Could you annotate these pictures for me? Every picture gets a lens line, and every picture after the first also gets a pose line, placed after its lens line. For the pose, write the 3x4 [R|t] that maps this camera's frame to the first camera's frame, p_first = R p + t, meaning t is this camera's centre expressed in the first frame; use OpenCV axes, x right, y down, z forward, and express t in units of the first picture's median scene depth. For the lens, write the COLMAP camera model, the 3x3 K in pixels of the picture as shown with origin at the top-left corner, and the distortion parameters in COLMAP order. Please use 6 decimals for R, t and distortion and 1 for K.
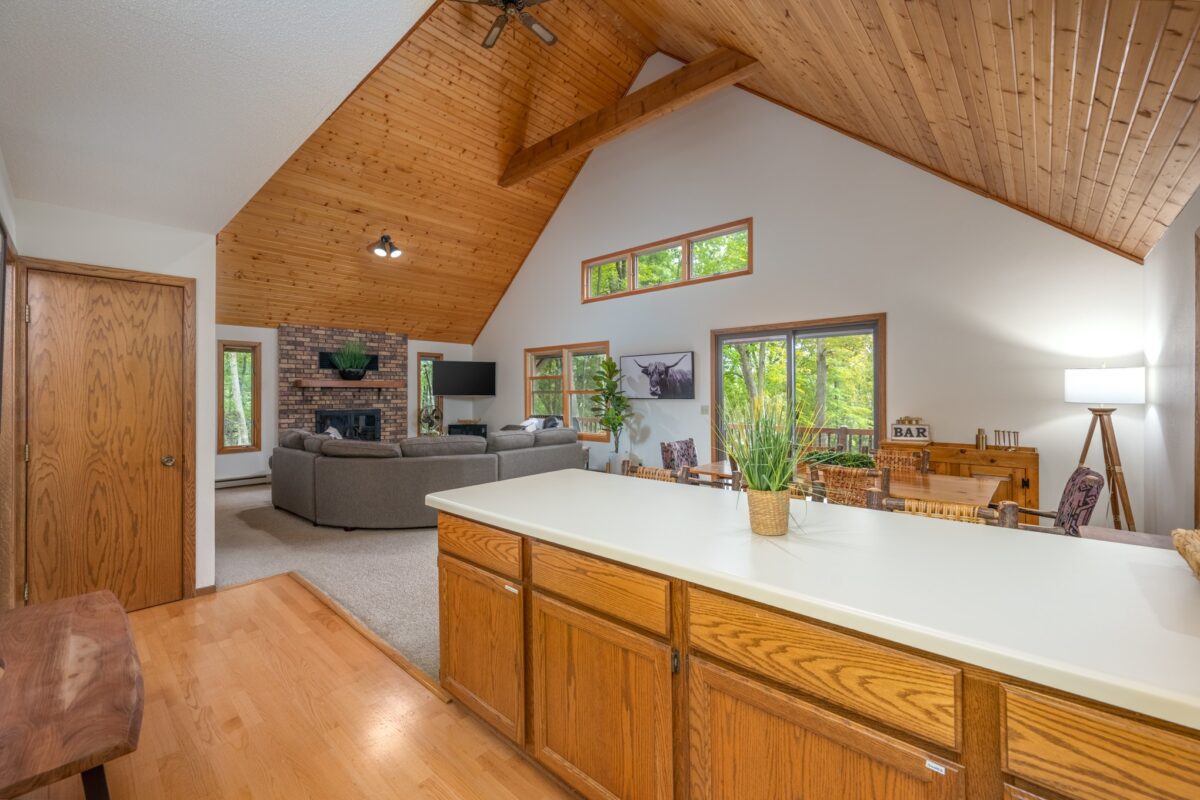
lens RADIAL K [[487.3, 0, 597.9], [0, 487.3, 391.1], [0, 0, 1]] dist [0.001654, 0.000144]
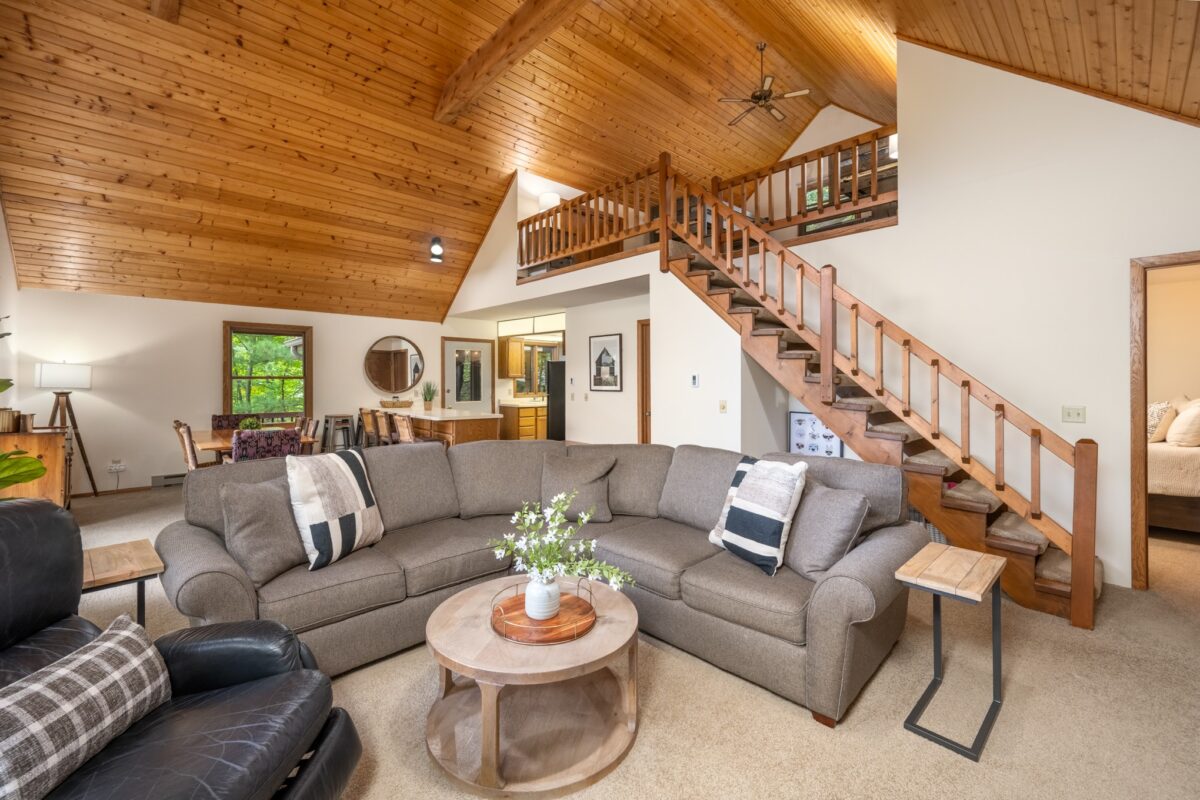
lens RADIAL K [[494.7, 0, 596.6], [0, 494.7, 379.1], [0, 0, 1]] dist [-0.000289, -0.000045]
pose [[-0.996545, 0.004010, 0.082960, -0.352589], [0.003235, 0.999950, -0.009480, 0.008805], [-0.082994, -0.009178, -0.996508, 1.204100]]
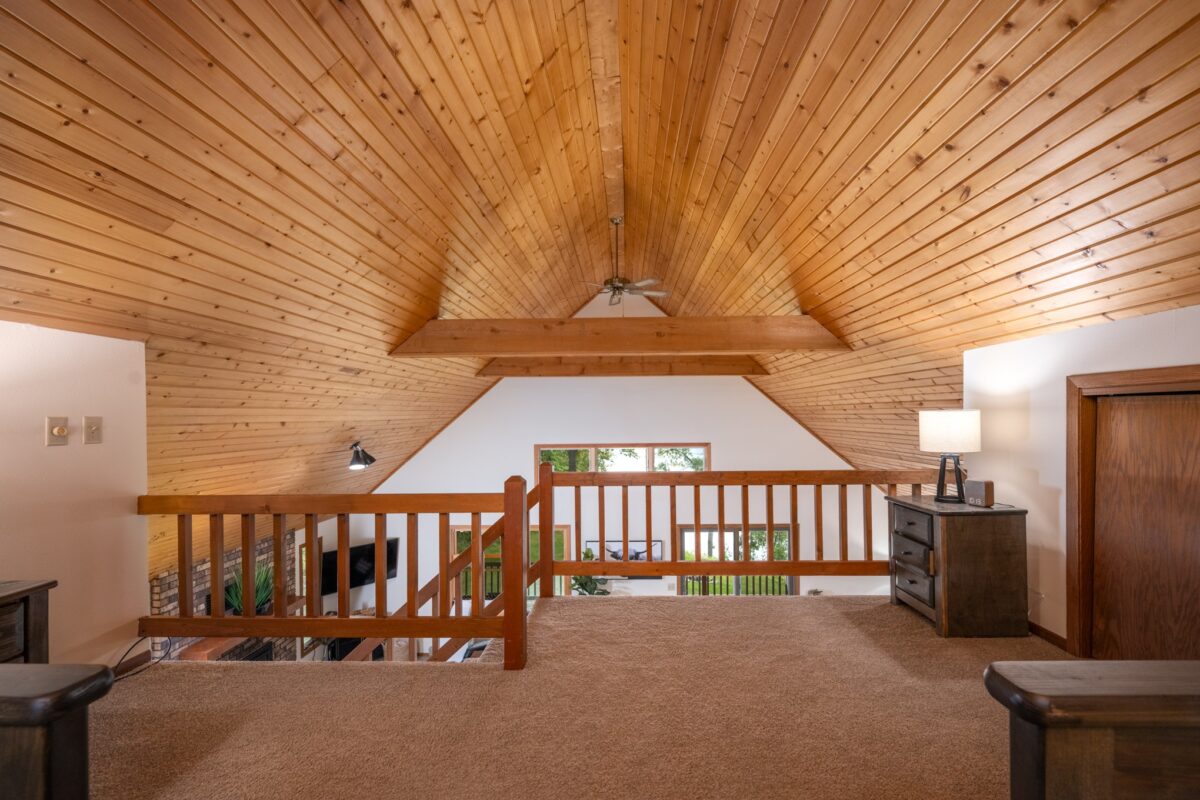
lens RADIAL K [[499.4, 0, 615.1], [0, 499.4, 417.5], [0, 0, 1]] dist [-0.000205, -0.000039]
pose [[0.755796, -0.007898, 0.654760, -0.647559], [0.004828, 0.999967, 0.006489, -0.360957], [-0.654790, -0.001744, 0.755809, 0.108341]]
